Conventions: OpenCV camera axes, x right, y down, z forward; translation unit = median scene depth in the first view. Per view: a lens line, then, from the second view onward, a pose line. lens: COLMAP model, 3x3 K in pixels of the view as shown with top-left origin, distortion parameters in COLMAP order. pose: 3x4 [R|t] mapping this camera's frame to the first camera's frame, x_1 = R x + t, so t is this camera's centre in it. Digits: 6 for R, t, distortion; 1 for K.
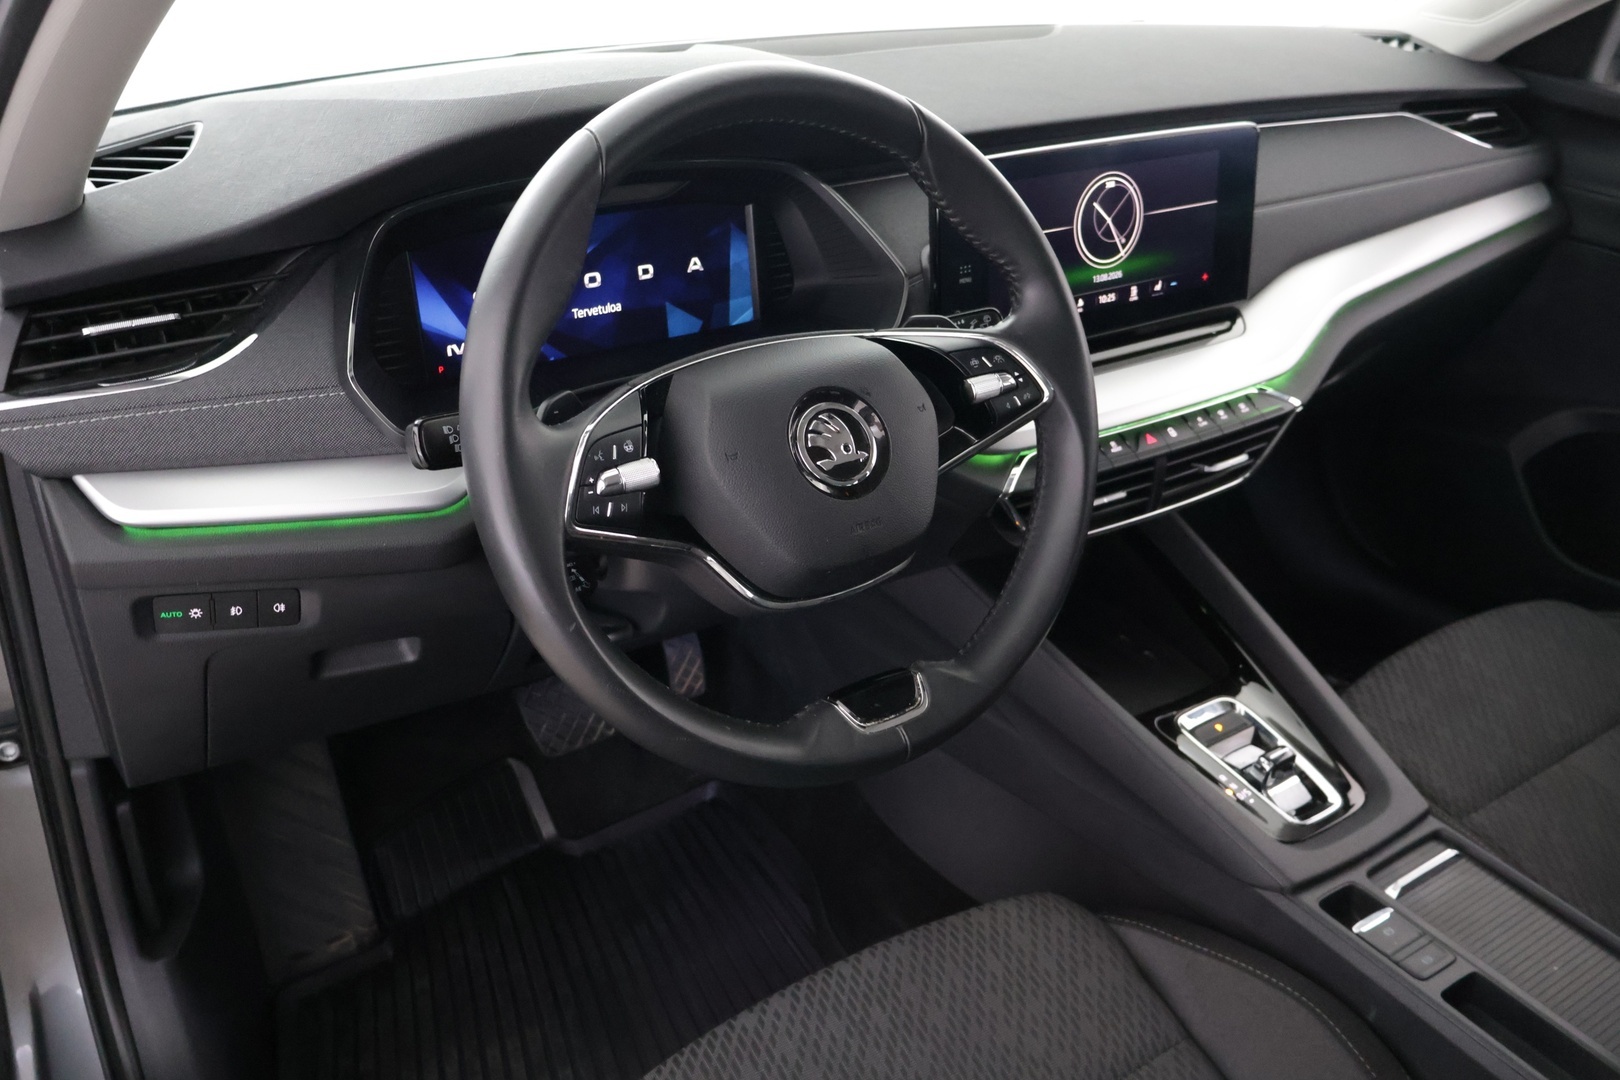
lens RADIAL K [[1343.0, 0, 810.0], [0, 1343.0, 540.0], [0, 0, 1]] dist [-0.004841, -0.000104]
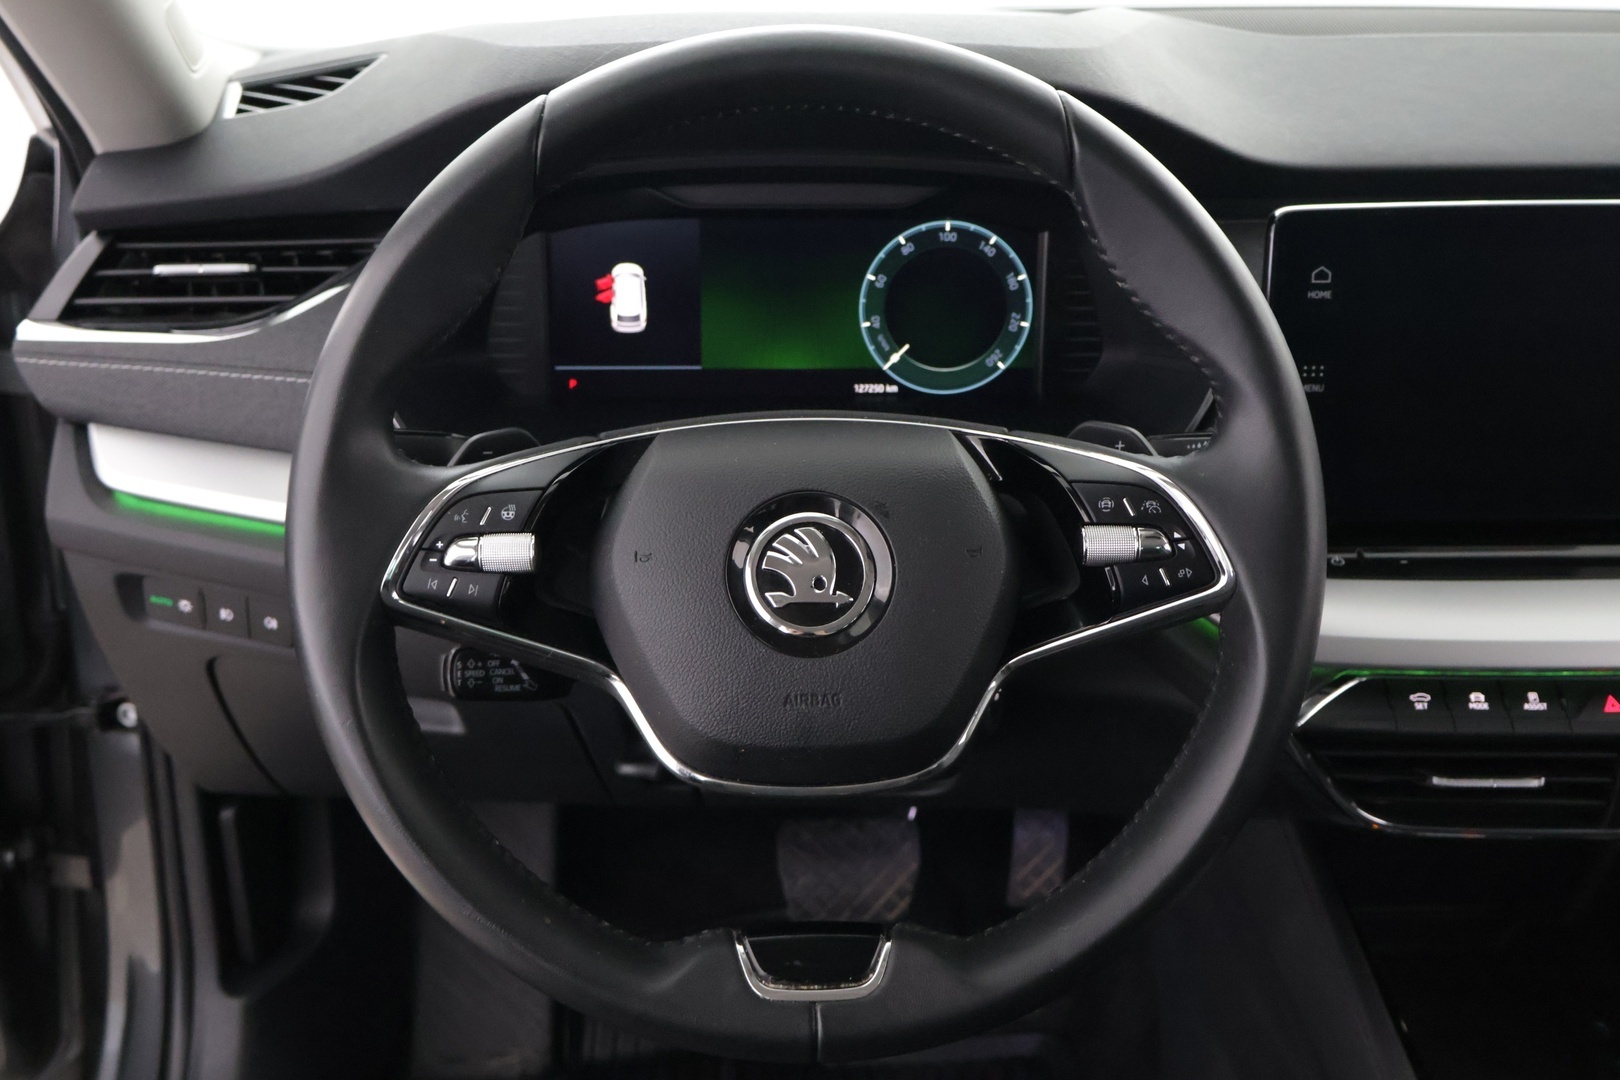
lens RADIAL K [[1780.7, 0, 810.0], [0, 1780.7, 540.0], [0, 0, 1]] dist [0.012887, -0.019687]
pose [[0.847308, 0.209273, -0.488133, 0.422520], [-0.238376, 0.971169, 0.002585, -0.083179], [0.474600, 0.114169, 0.872766, 0.182733]]
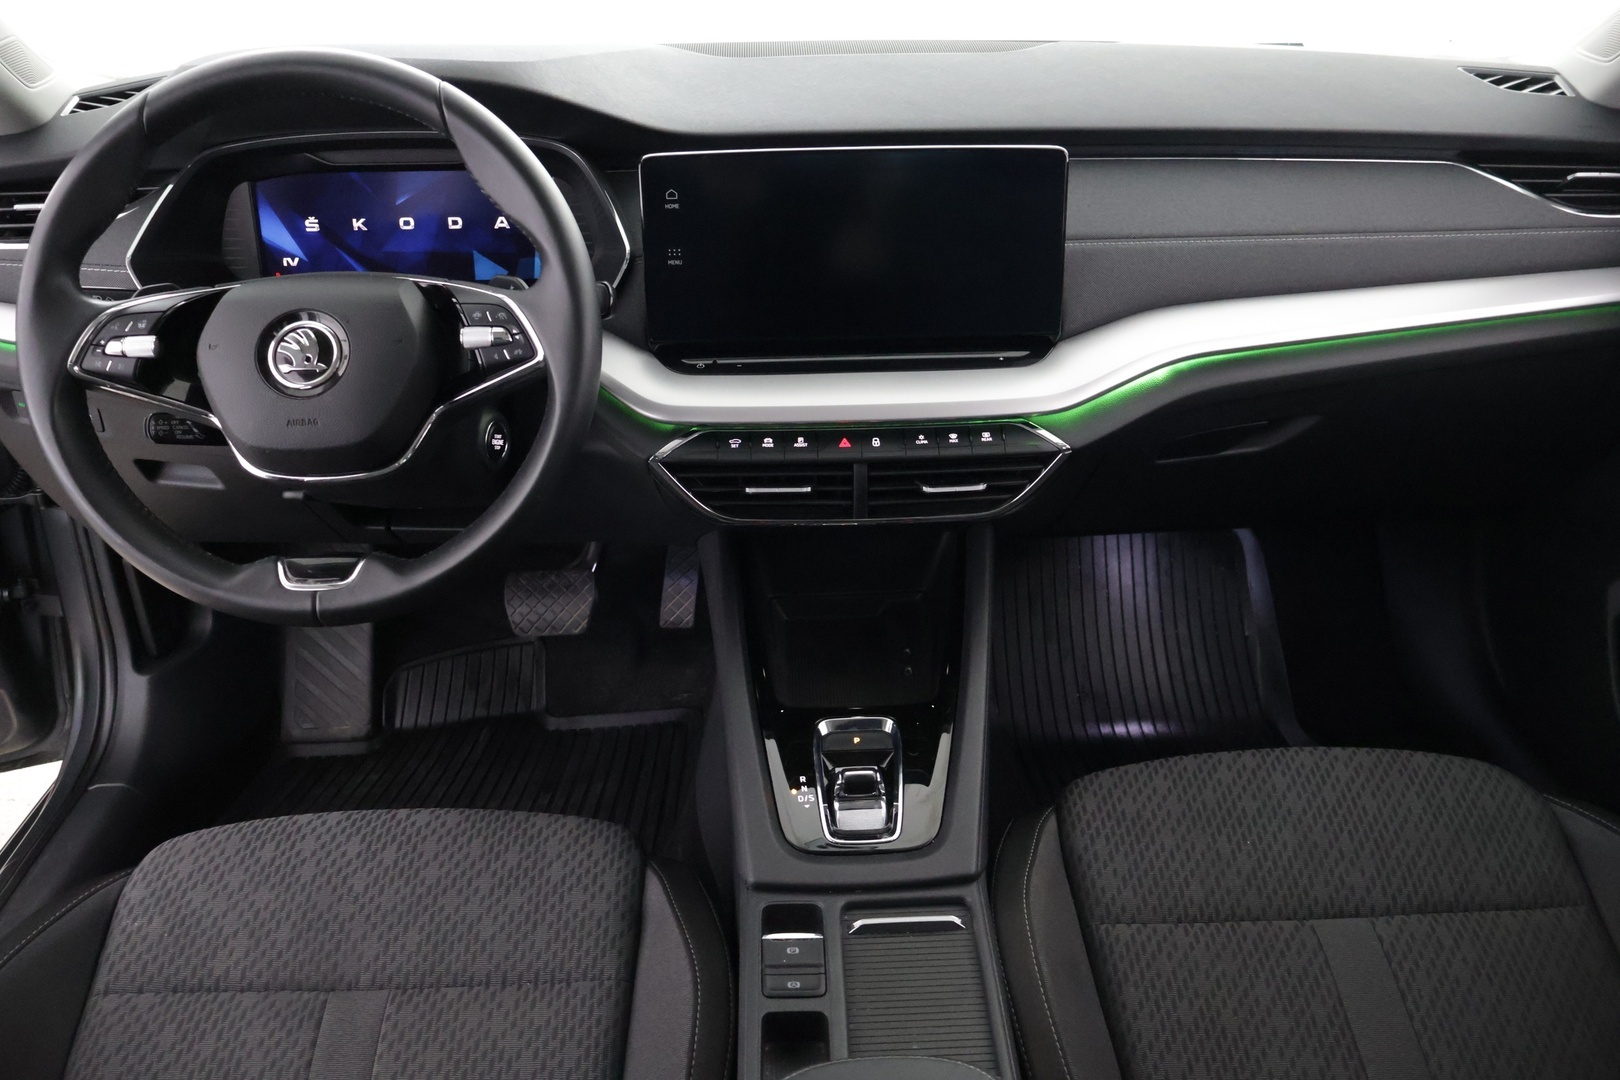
lens RADIAL K [[1343.0, 0, 810.0], [0, 1343.0, 540.0], [0, 0, 1]] dist [-0.004841, -0.000104]
pose [[0.849596, 0.220232, -0.479254, 0.962979], [-0.222314, 0.973520, 0.053257, -0.068298], [0.478292, 0.061298, 0.876059, 0.130460]]
